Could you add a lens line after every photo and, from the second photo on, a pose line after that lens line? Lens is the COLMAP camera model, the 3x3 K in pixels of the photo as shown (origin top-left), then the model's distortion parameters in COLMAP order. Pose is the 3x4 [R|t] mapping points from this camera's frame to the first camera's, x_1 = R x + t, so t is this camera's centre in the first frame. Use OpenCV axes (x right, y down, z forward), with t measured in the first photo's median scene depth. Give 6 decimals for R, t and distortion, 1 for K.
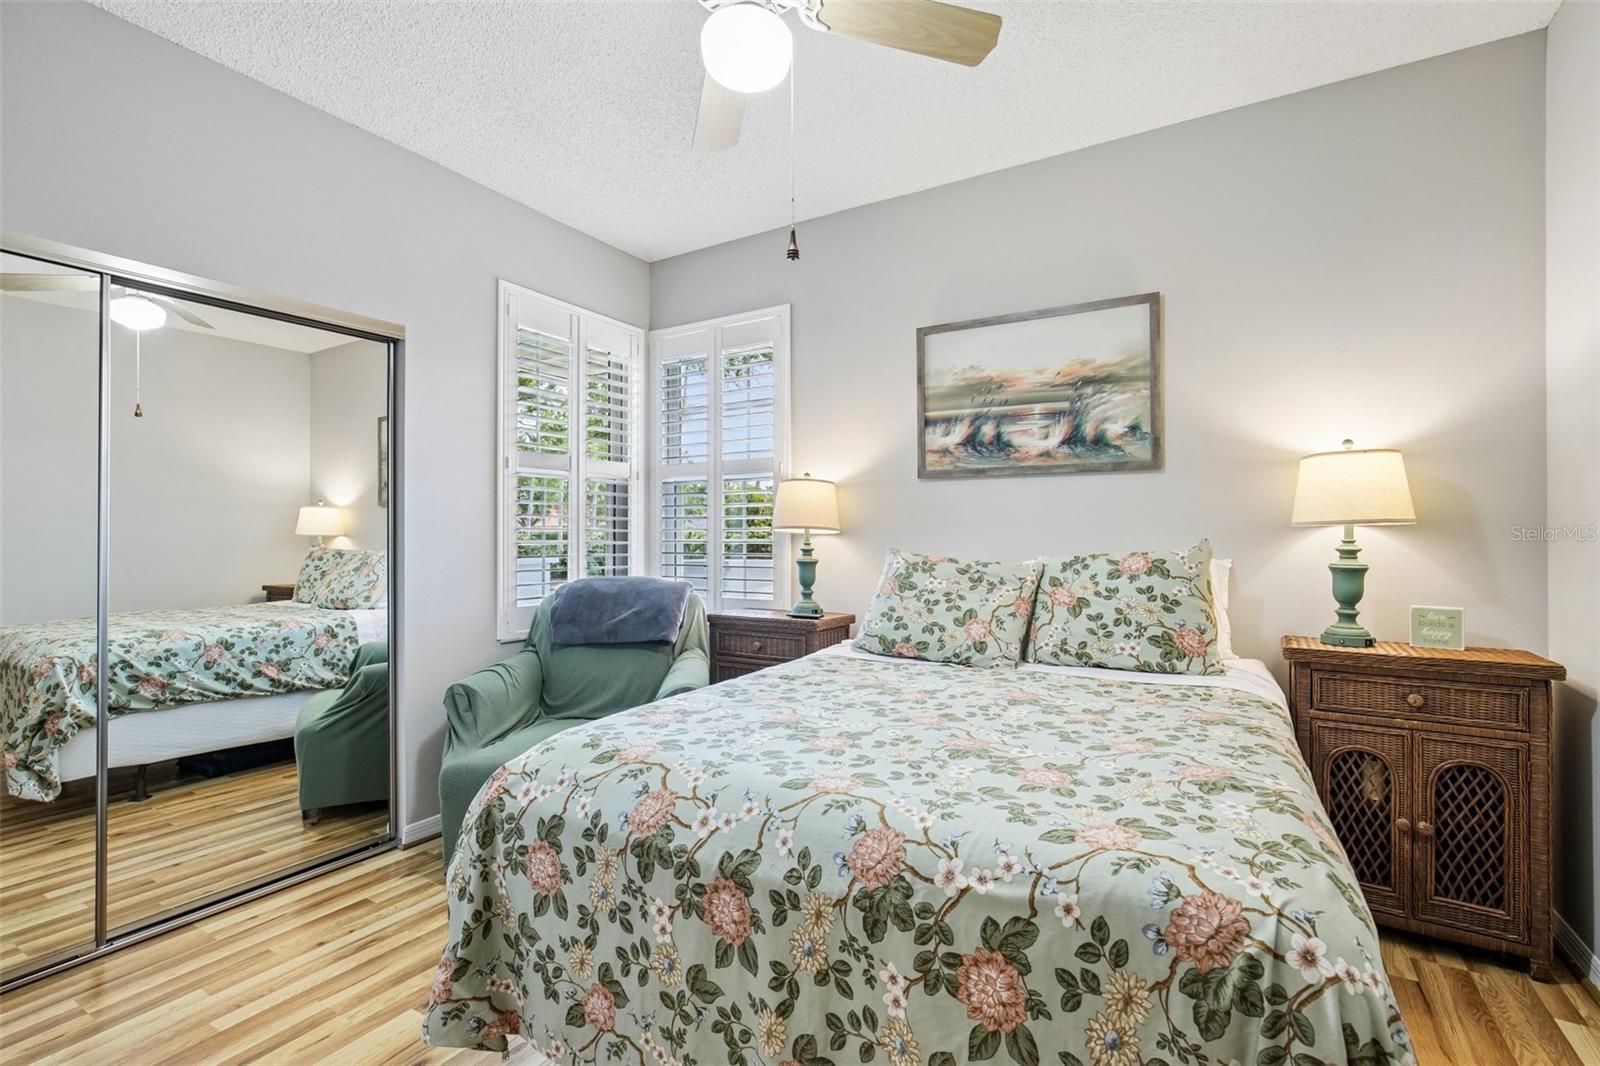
lens RADIAL K [[732.3, 0, 795.0], [0, 732.3, 533.8], [0, 0, 1]] dist [-0.016381, 0.005123]
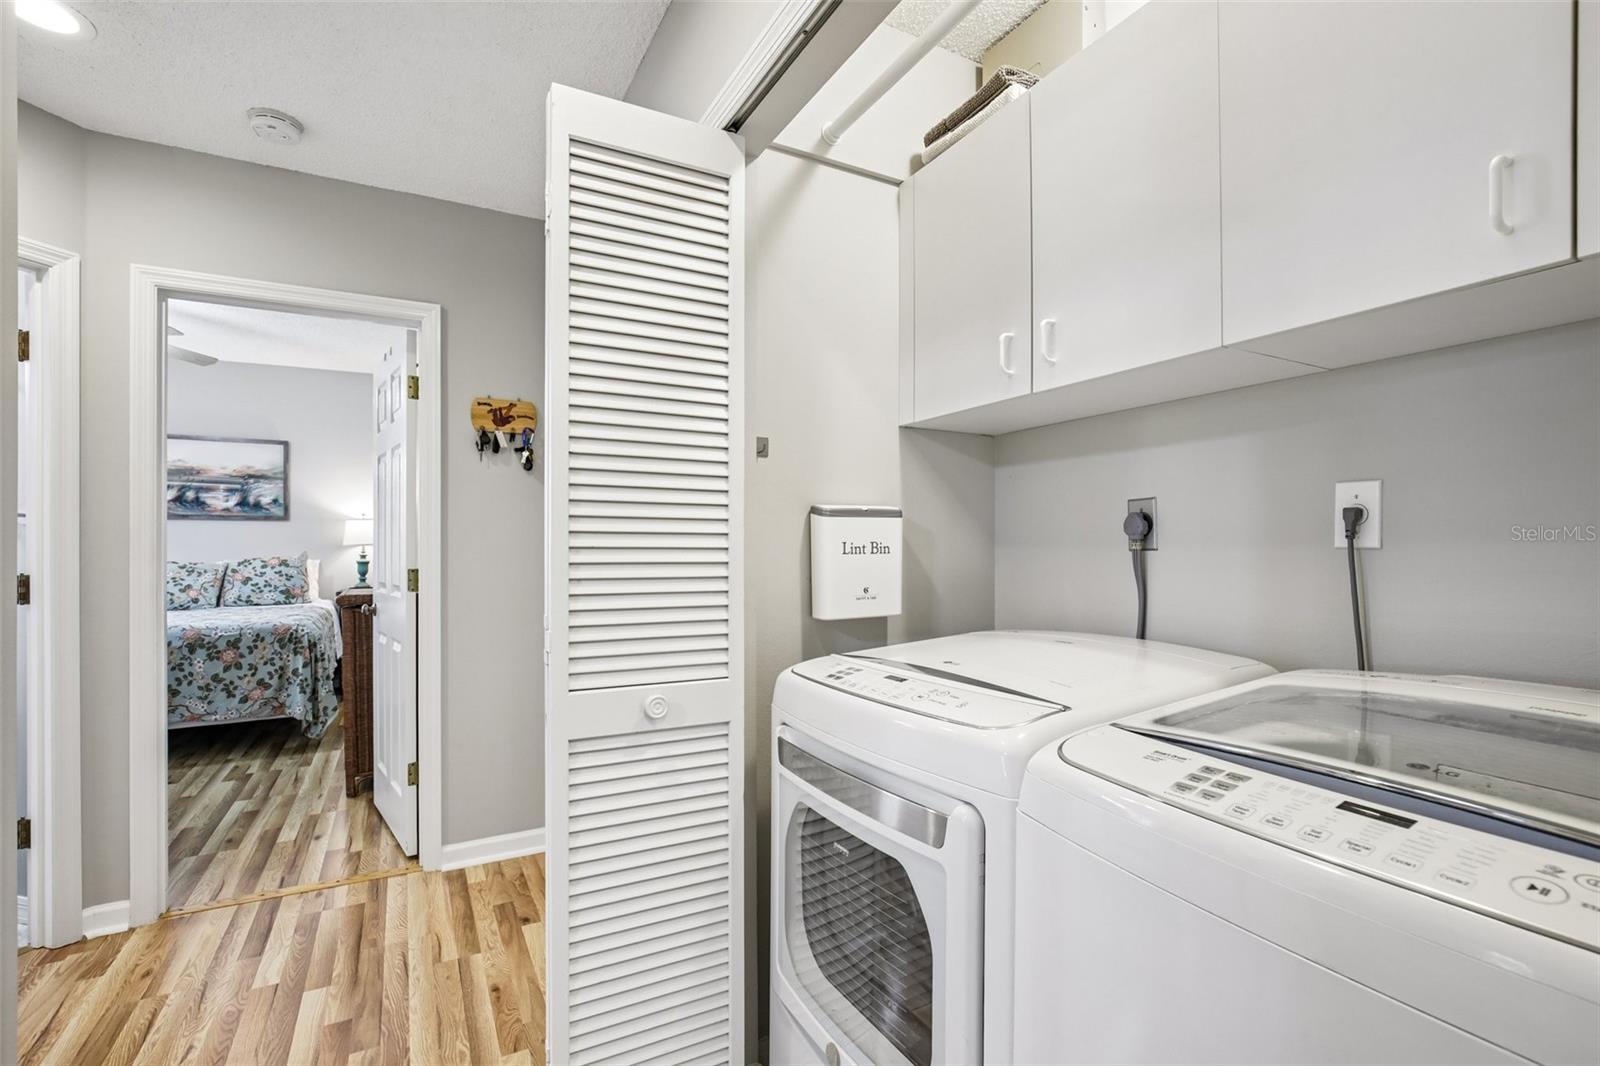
lens RADIAL K [[732.3, 0, 800.5], [0, 732.3, 542.9], [0, 0, 1]] dist [-0.016381, 0.005123]
pose [[0.506666, 0.005456, 0.862125, -0.702319], [-0.002489, 0.999985, -0.004865, -0.013539], [-0.862139, 0.000319, 0.506672, -1.666043]]
